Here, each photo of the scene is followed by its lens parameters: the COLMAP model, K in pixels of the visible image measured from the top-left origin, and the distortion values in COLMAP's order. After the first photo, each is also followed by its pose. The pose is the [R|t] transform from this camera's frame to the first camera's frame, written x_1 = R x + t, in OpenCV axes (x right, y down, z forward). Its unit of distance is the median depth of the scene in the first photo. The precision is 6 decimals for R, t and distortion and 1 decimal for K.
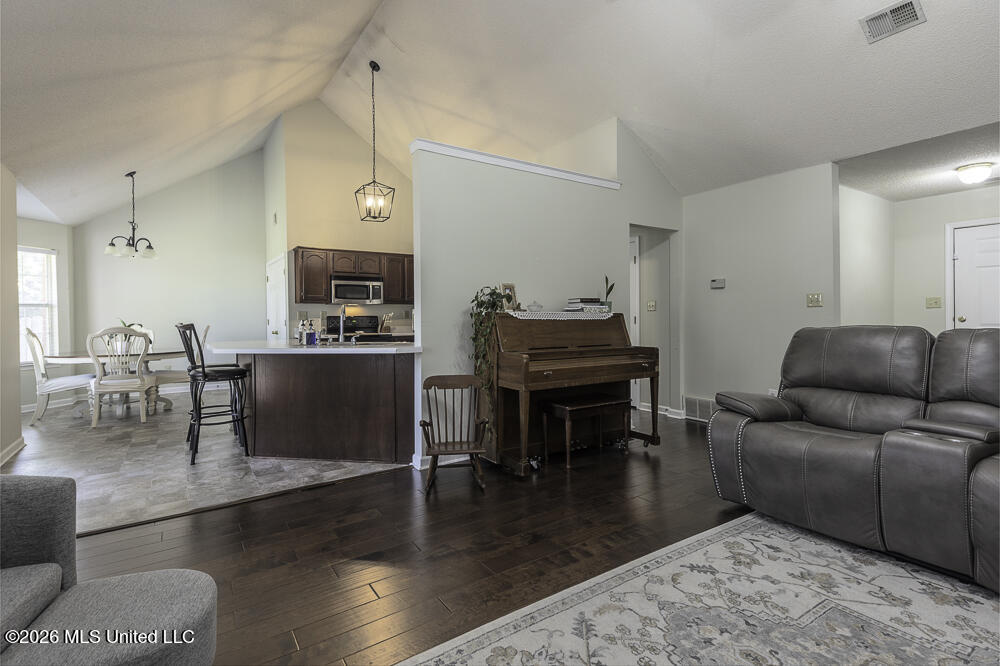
lens RADIAL K [[476.8, 0, 503.3], [0, 476.8, 317.1], [0, 0, 1]] dist [0.042226, -0.015604]
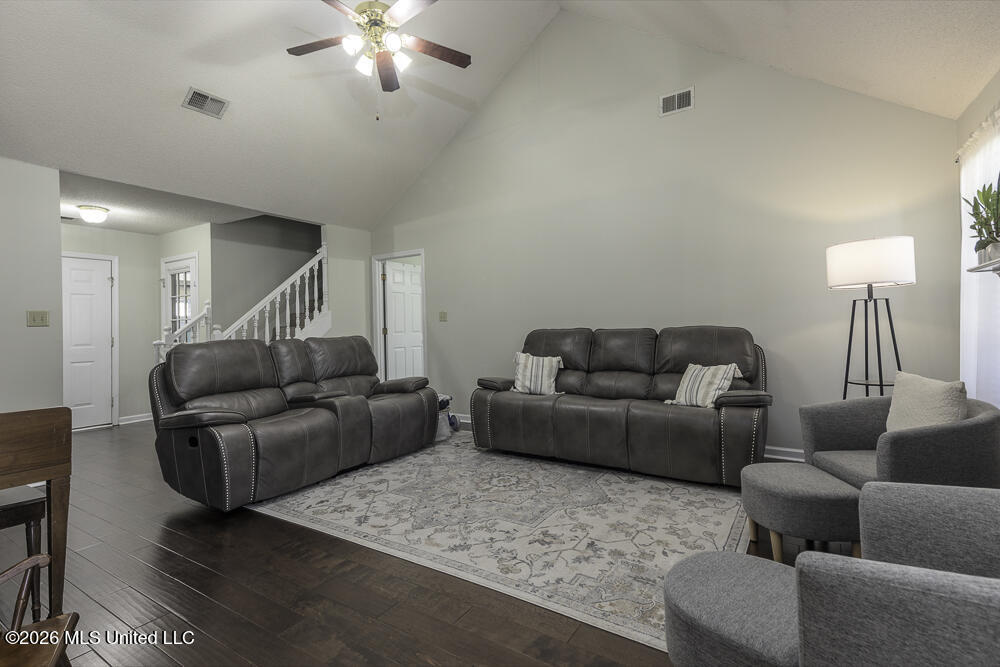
lens RADIAL K [[476.8, 0, 494.2], [0, 476.8, 314.9], [0, 0, 1]] dist [0.042226, -0.015604]
pose [[-0.378099, 0.034409, 0.925125, -1.004135], [0.026765, 0.999298, -0.026229, 0.006150], [-0.925378, 0.014843, -0.378754, 1.209242]]
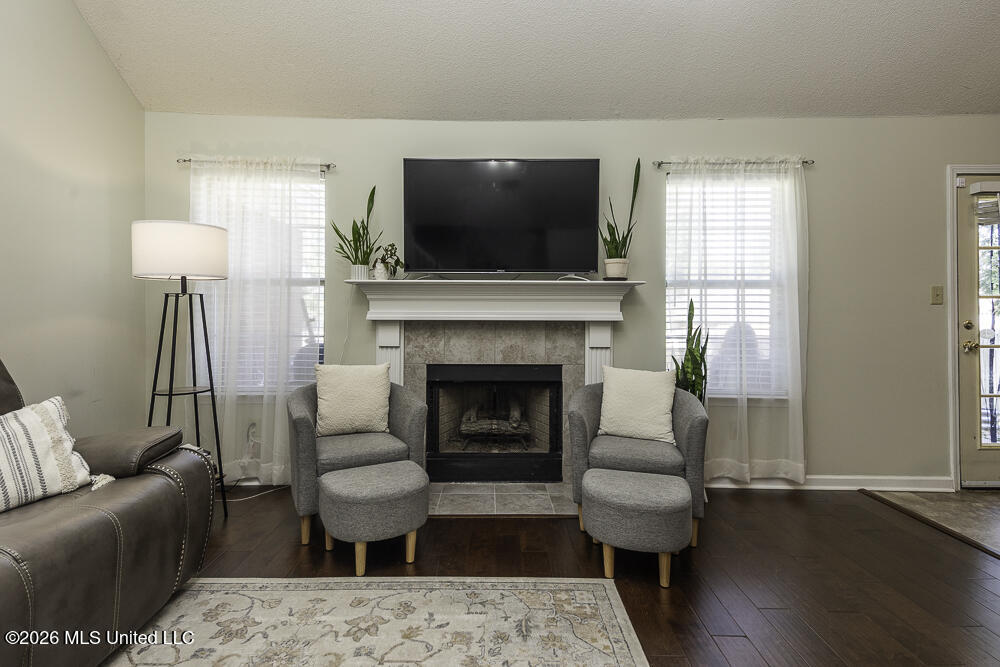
lens RADIAL K [[476.8, 0, 499.5], [0, 476.8, 317.4], [0, 0, 1]] dist [0.042226, -0.015604]
pose [[-0.562463, 0.011328, -0.826745, 0.556530], [-0.003846, 0.999859, 0.016316, -0.011212], [0.826813, 0.012357, -0.562341, 0.974067]]
